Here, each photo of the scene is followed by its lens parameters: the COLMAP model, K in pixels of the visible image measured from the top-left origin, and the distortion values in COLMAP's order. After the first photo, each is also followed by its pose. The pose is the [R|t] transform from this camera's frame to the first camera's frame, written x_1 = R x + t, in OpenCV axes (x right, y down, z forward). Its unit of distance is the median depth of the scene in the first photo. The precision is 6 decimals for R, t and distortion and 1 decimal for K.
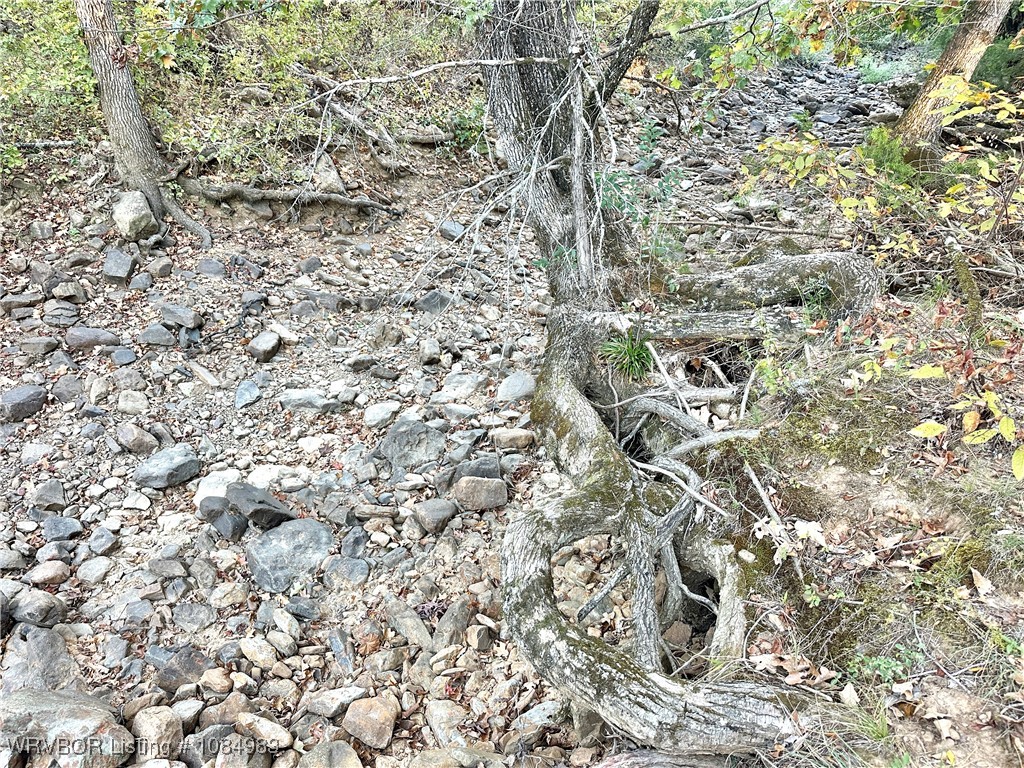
lens RADIAL K [[714.9, 0, 512.4], [0, 714.9, 385.1], [0, 0, 1]] dist [0.000099, -0.000252]
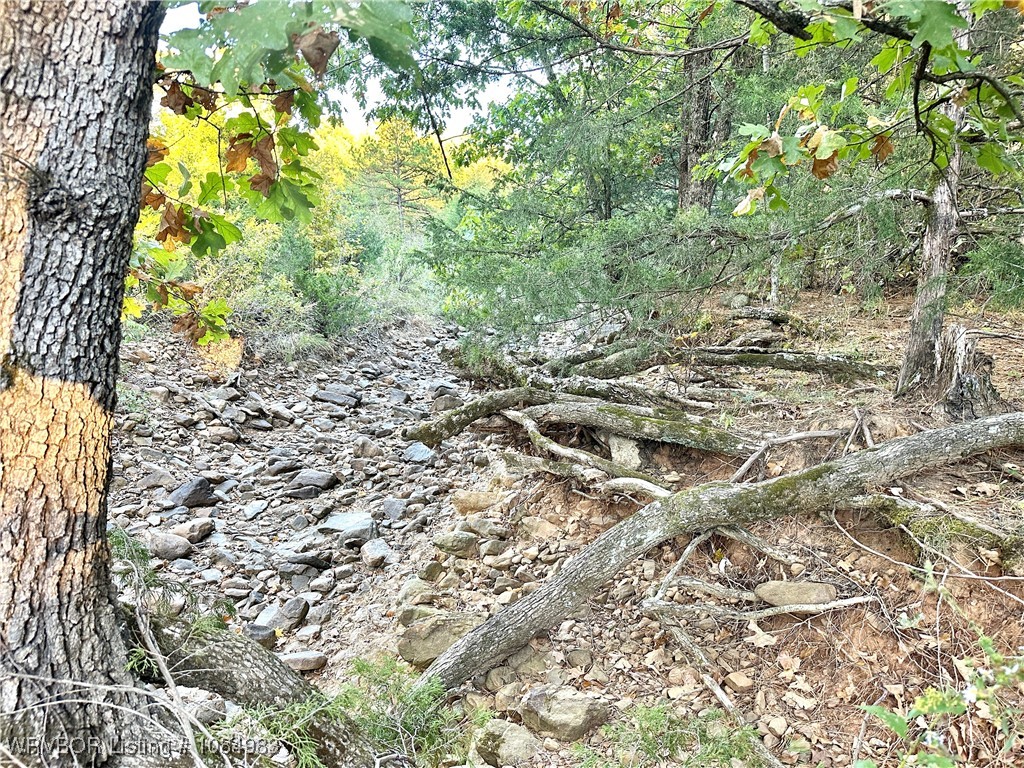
lens RADIAL K [[714.9, 0, 511.6], [0, 714.9, 383.7], [0, 0, 1]] dist [0.000099, -0.000252]
pose [[0.935122, -0.122473, 0.332487, 0.222931], [0.226506, 0.928219, -0.295136, -0.115023], [-0.272474, 0.351298, 0.895739, 0.240524]]
